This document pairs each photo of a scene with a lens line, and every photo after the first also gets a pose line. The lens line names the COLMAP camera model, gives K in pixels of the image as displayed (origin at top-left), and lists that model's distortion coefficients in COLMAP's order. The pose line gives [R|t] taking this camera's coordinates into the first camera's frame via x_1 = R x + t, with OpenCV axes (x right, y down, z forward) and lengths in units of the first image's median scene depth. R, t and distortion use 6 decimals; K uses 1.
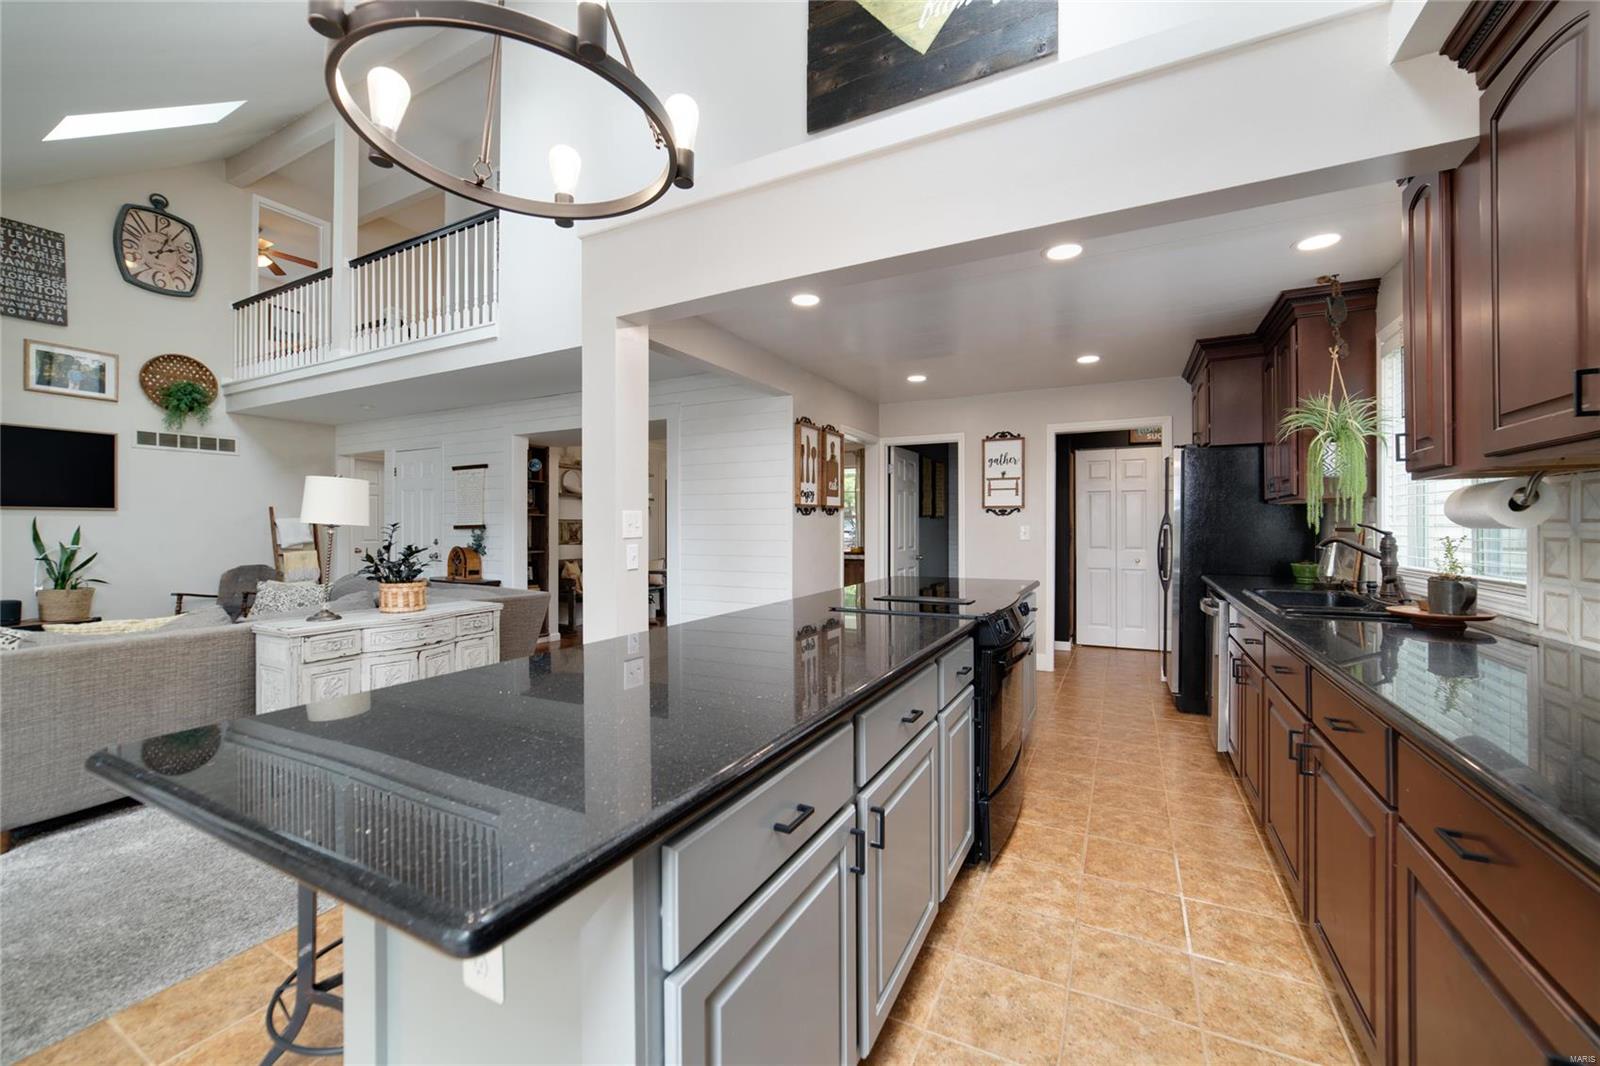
lens RADIAL K [[623.7, 0, 813.3], [0, 623.7, 529.9], [0, 0, 1]] dist [-0.014747, 0.006834]
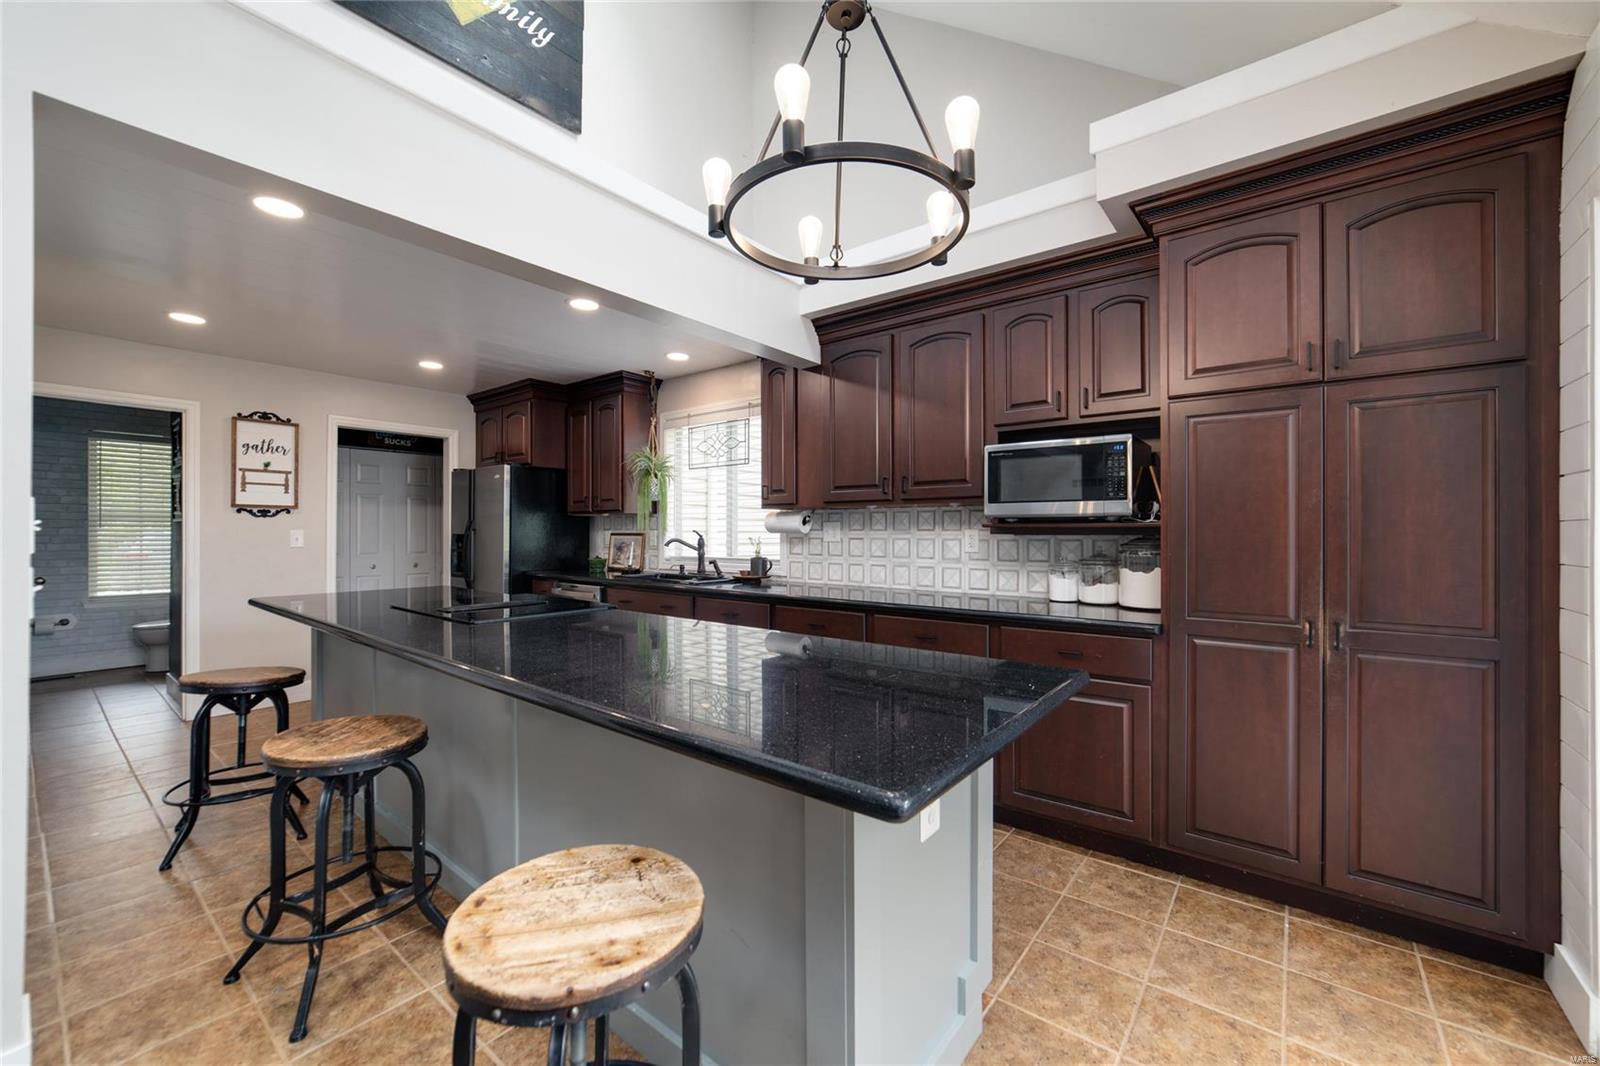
lens RADIAL K [[623.7, 0, 809.7], [0, 623.7, 530.9], [0, 0, 1]] dist [-0.014747, 0.006834]
pose [[0.189564, 0.000483, 0.981868, -0.318521], [0.002549, 0.999996, -0.000984, -0.002674], [-0.981865, 0.002689, 0.189562, 0.154540]]
